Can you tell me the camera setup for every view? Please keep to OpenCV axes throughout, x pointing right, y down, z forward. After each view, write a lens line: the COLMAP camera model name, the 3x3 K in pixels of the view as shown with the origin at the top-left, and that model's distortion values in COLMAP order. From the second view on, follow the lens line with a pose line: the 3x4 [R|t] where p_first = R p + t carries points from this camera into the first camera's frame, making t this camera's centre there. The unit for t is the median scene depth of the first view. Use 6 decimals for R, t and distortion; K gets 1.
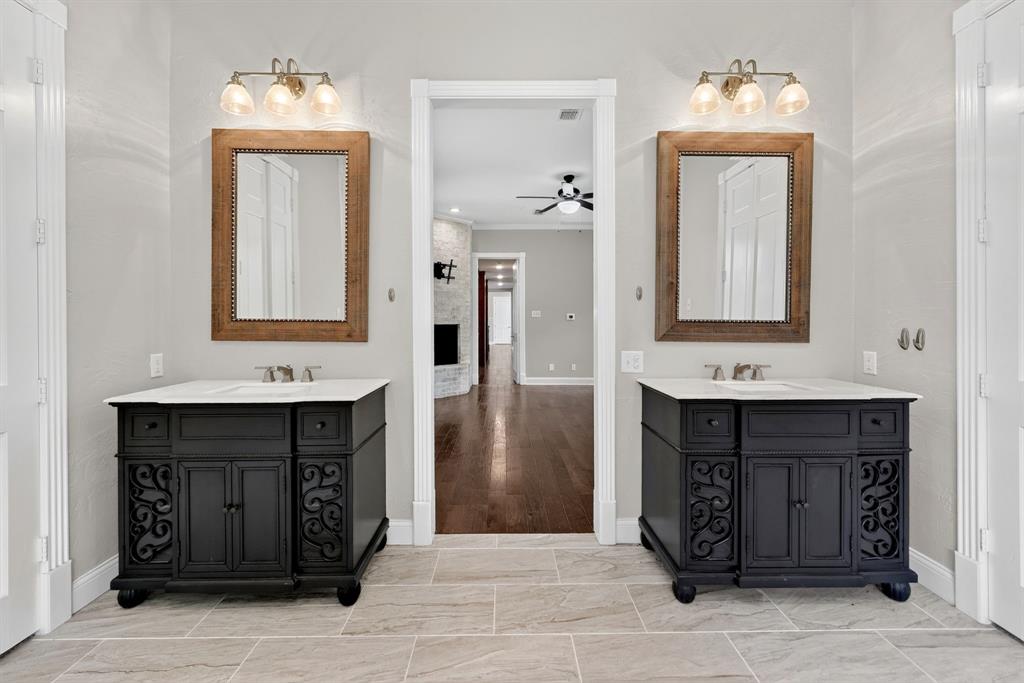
lens RADIAL K [[409.5, 0, 507.2], [0, 409.5, 319.9], [0, 0, 1]] dist [-0.004056, 0.000357]
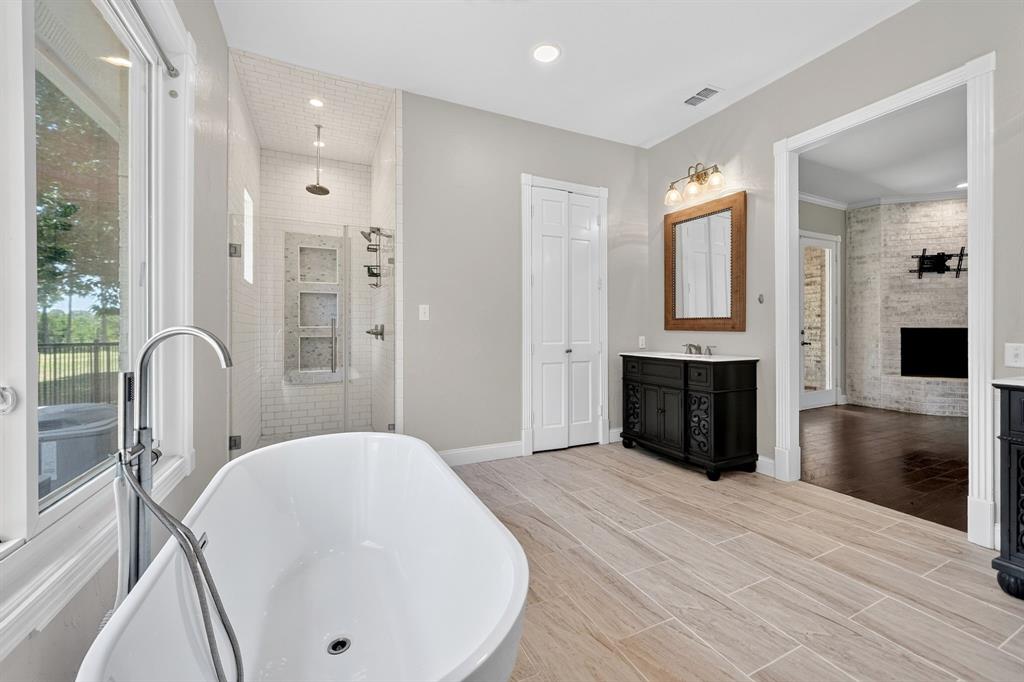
lens RADIAL K [[409.5, 0, 511.4], [0, 409.5, 330.7], [0, 0, 1]] dist [-0.004056, 0.000357]
pose [[0.419175, 0.002640, -0.907902, 0.687809], [-0.003327, 0.999994, 0.001372, 0.054574], [0.907899, 0.002446, 0.419181, -0.413936]]
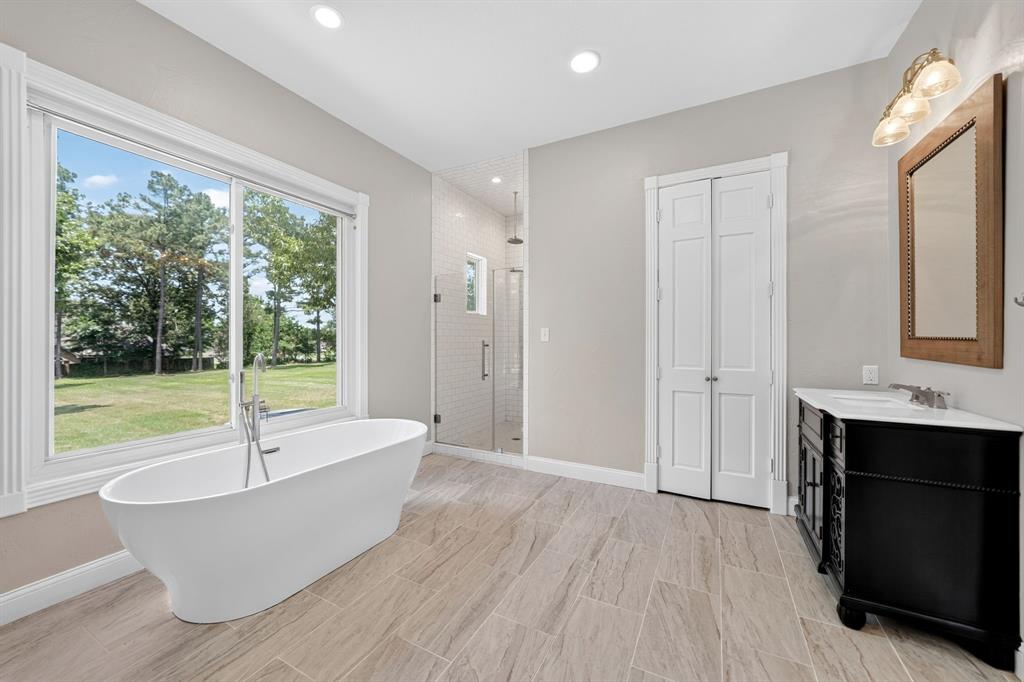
lens RADIAL K [[388.6, 0, 510.2], [0, 388.6, 339.2], [0, 0, 1]] dist [-0.004200, 0.000075]
pose [[-0.480208, 0.003101, -0.877149, 0.688345], [-0.001250, 0.999990, 0.004219, 0.000587], [0.877154, 0.003122, -0.480199, 0.610166]]
